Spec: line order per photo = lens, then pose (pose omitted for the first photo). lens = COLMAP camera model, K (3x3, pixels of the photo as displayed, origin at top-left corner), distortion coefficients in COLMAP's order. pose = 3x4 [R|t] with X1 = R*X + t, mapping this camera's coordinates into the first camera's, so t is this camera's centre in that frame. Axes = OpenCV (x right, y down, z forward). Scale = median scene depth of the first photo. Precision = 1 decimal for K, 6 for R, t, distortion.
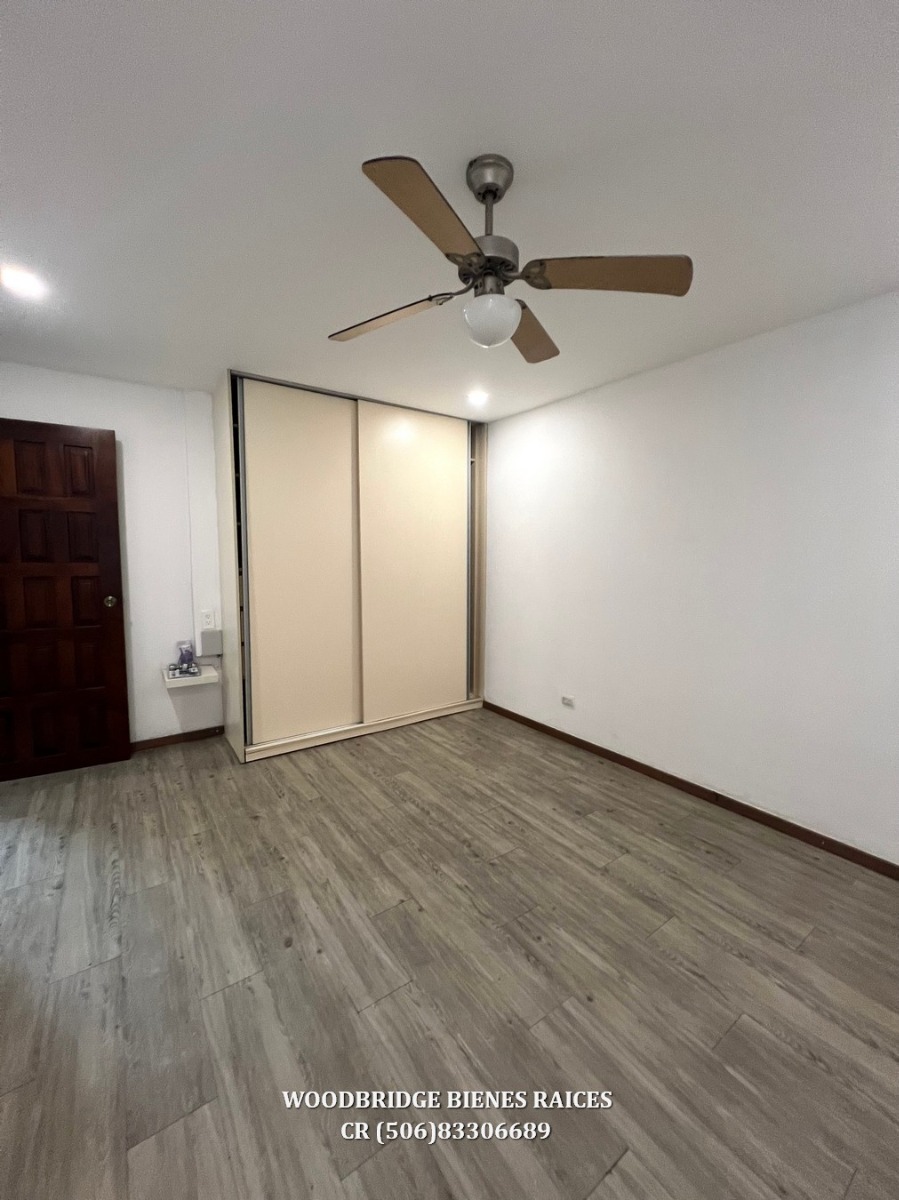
lens RADIAL K [[482.3, 0, 446.6], [0, 482.3, 596.5], [0, 0, 1]] dist [0.000622, 0.000368]
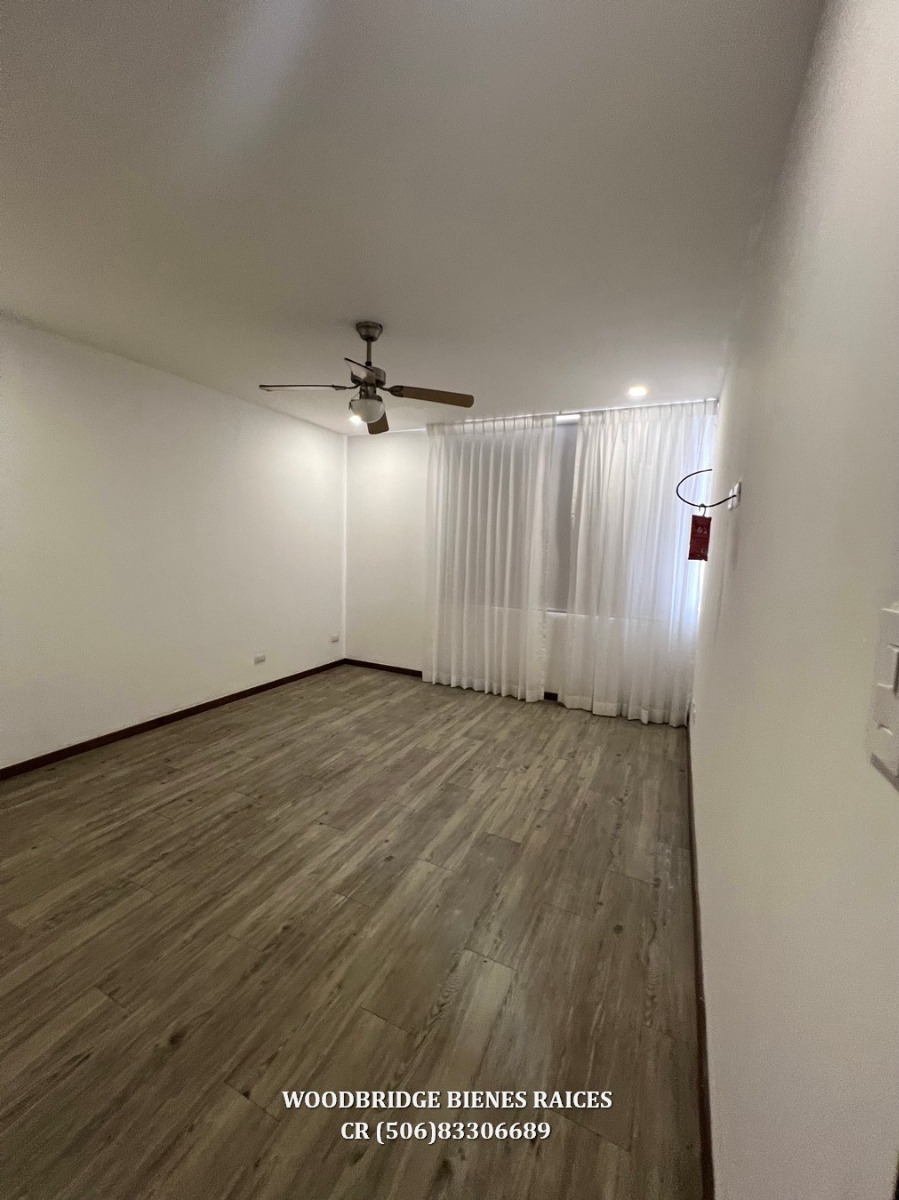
lens RADIAL K [[482.3, 0, 447.6], [0, 482.3, 601.4], [0, 0, 1]] dist [0.000622, 0.000368]
pose [[-0.486159, -0.131976, 0.863847, -1.224015], [0.041084, 0.983985, 0.173452, -0.132155], [-0.872904, 0.119815, -0.472951, 1.209550]]
